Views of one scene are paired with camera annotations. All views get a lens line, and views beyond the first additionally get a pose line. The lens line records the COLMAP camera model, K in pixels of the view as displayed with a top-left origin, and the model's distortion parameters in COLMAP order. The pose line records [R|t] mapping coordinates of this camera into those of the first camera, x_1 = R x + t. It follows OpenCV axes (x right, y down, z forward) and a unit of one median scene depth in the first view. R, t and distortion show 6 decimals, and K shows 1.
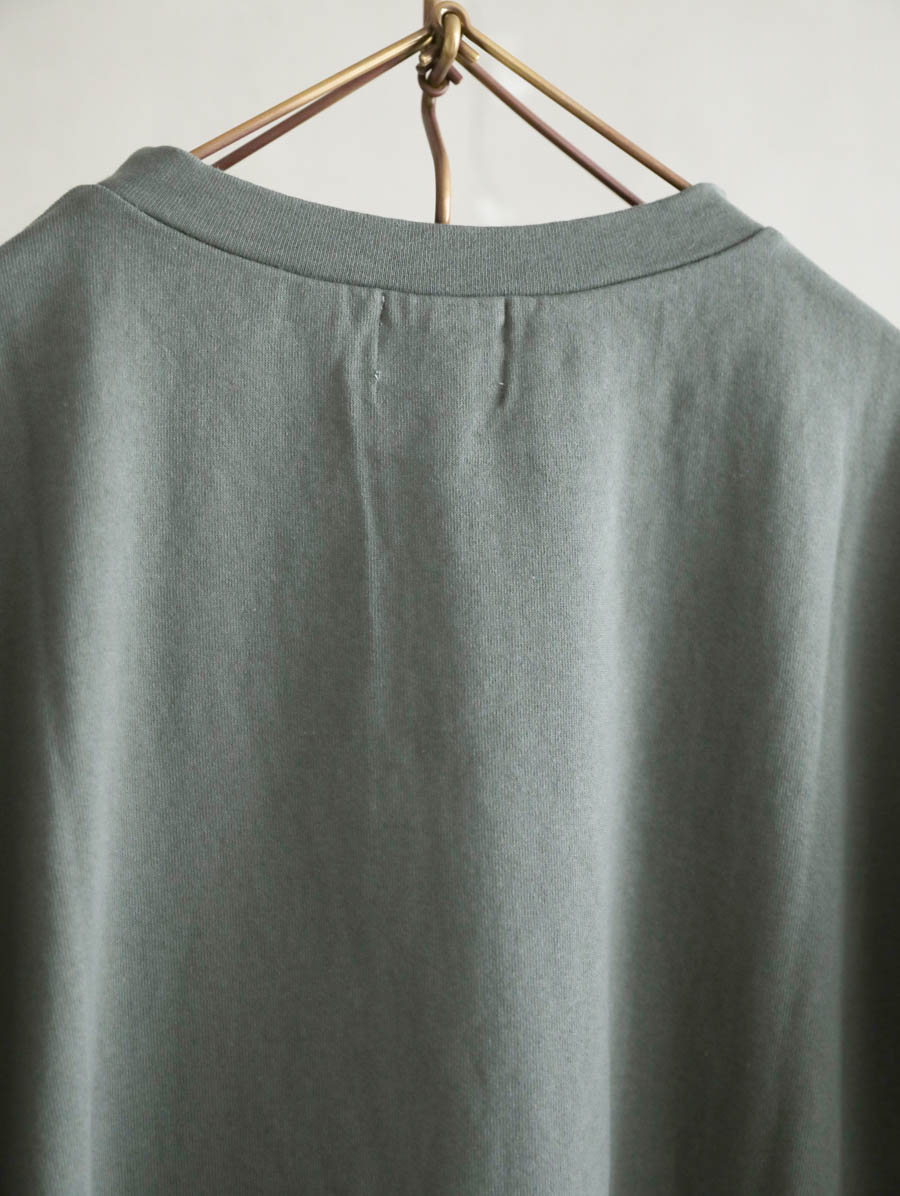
lens RADIAL K [[1676.6, 0, 446.2], [0, 1676.6, 601.1], [0, 0, 1]] dist [0.039925, 0.000000]
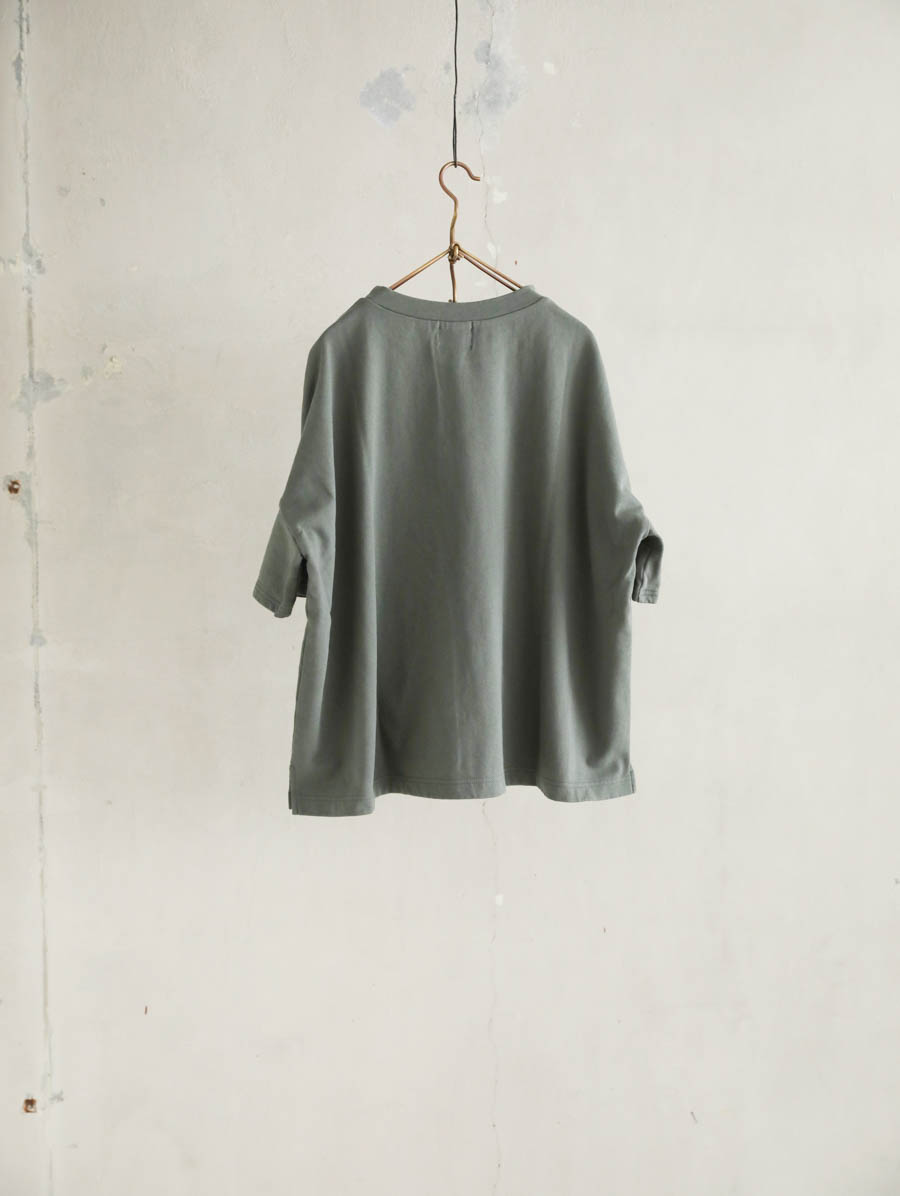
lens RADIAL K [[1676.6, 0, 448.1], [0, 1676.6, 600.8], [0, 0, 1]] dist [0.039925, 0.000000]
pose [[0.996473, -0.018139, -0.081930, 0.284566], [0.027241, 0.993404, 0.111384, 0.024593], [0.079369, -0.113223, 0.990394, -2.875018]]
